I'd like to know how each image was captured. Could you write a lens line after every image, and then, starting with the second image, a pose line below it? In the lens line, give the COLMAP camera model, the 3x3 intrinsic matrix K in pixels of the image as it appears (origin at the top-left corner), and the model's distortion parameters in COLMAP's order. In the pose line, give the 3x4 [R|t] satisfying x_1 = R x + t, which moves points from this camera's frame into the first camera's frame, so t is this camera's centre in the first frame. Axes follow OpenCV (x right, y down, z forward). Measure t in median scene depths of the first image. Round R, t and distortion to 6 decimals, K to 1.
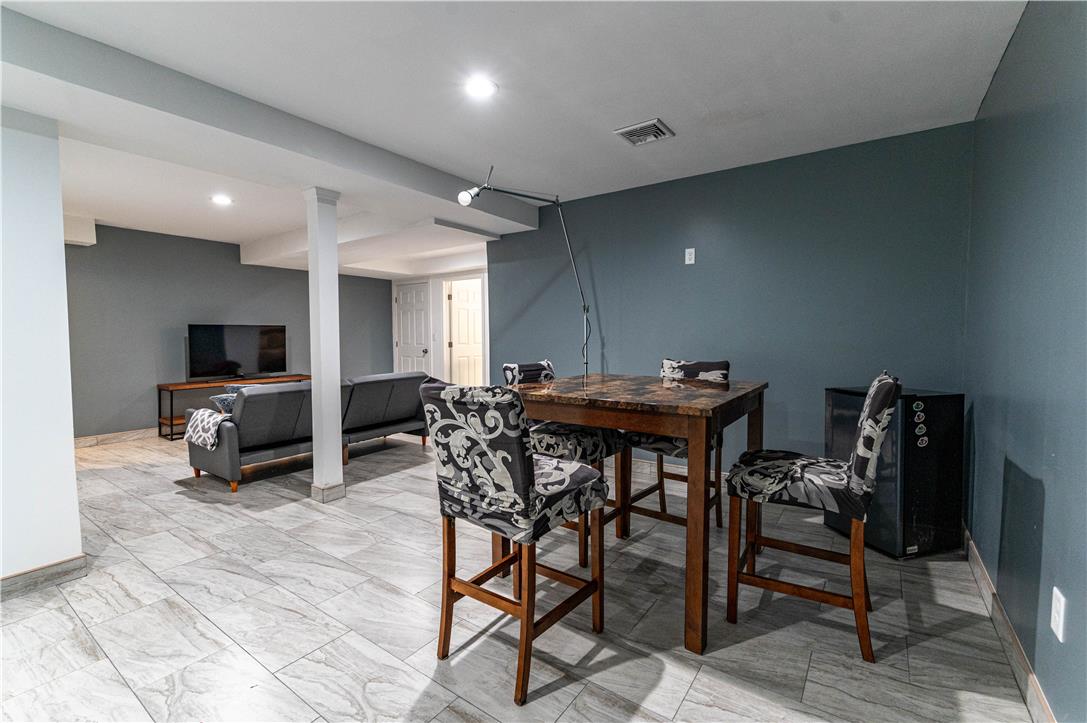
lens RADIAL K [[469.2, 0, 542.3], [0, 469.2, 357.0], [0, 0, 1]] dist [-0.000525, 0.001130]
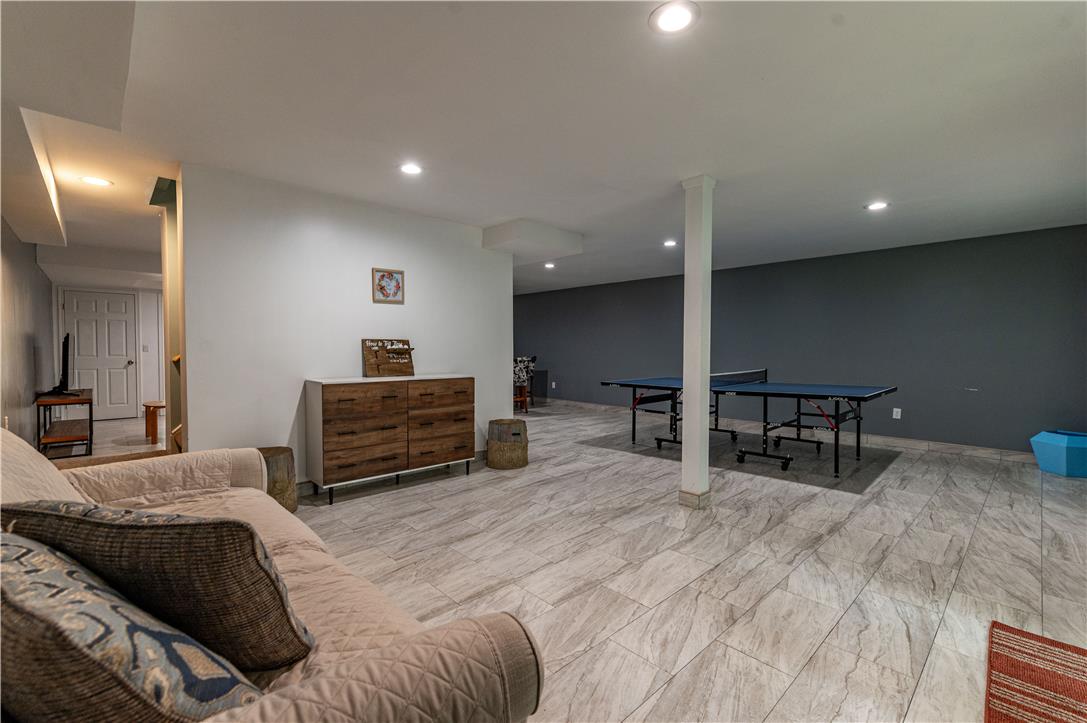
lens RADIAL K [[469.2, 0, 554.5], [0, 469.2, 361.9], [0, 0, 1]] dist [-0.000525, 0.001130]
pose [[0.185713, -0.021279, 0.982374, -5.019765], [0.043808, 0.998951, 0.013357, 0.046886], [-0.981627, 0.040556, 0.186450, -0.364653]]
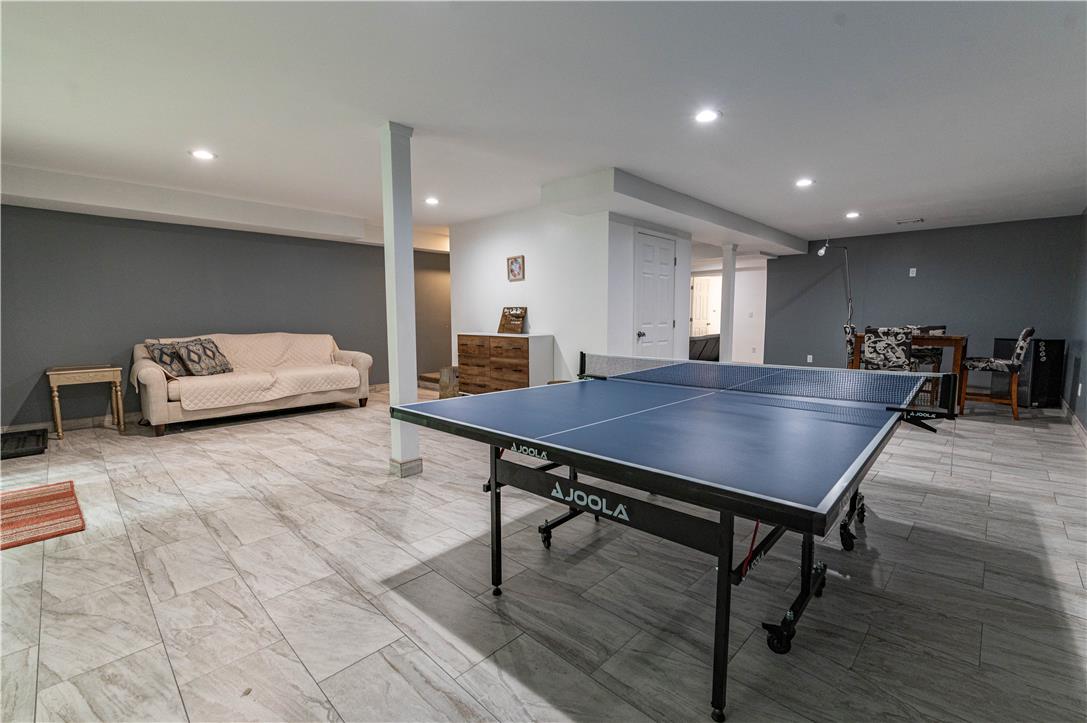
lens RADIAL K [[469.2, 0, 552.9], [0, 469.2, 359.8], [0, 0, 1]] dist [-0.000525, 0.001130]
pose [[0.989868, 0.017539, -0.140902, -1.917520], [-0.010768, 0.998757, 0.048672, 0.141421], [0.141580, -0.046662, 0.988826, -2.491047]]
